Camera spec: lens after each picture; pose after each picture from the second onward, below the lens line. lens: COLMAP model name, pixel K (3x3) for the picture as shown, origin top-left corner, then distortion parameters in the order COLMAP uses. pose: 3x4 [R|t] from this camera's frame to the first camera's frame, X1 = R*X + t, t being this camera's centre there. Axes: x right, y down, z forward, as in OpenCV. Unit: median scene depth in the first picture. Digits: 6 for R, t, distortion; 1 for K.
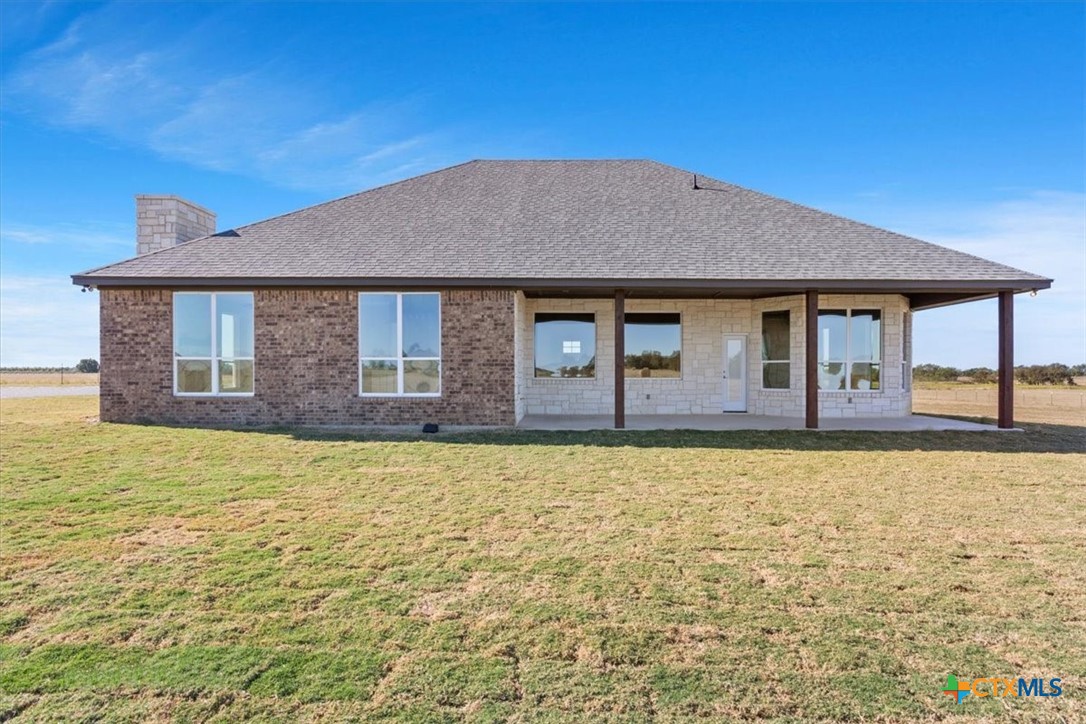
lens RADIAL K [[538.8, 0, 545.8], [0, 538.8, 361.4], [0, 0, 1]] dist [-0.003564, 0.001839]
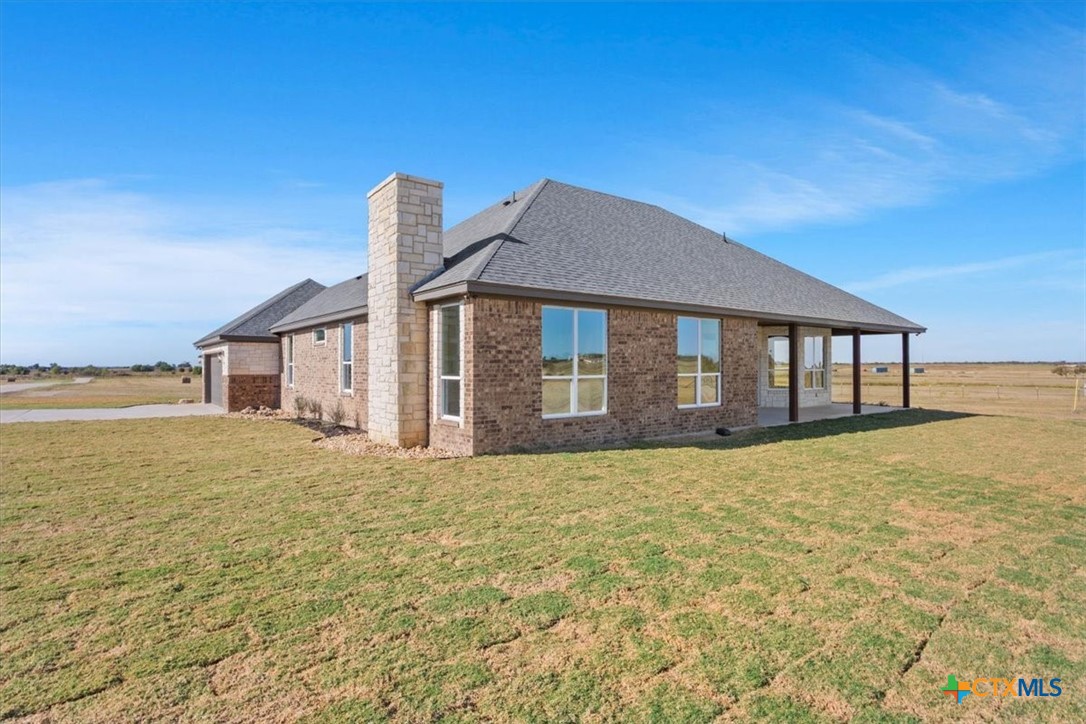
lens RADIAL K [[538.8, 0, 540.7], [0, 538.8, 353.5], [0, 0, 1]] dist [-0.003564, 0.001839]
pose [[0.802348, 0.008339, 0.596798, -1.244409], [-0.002762, 0.999944, -0.010259, -0.037692], [-0.596850, 0.006583, 0.802326, 0.267640]]
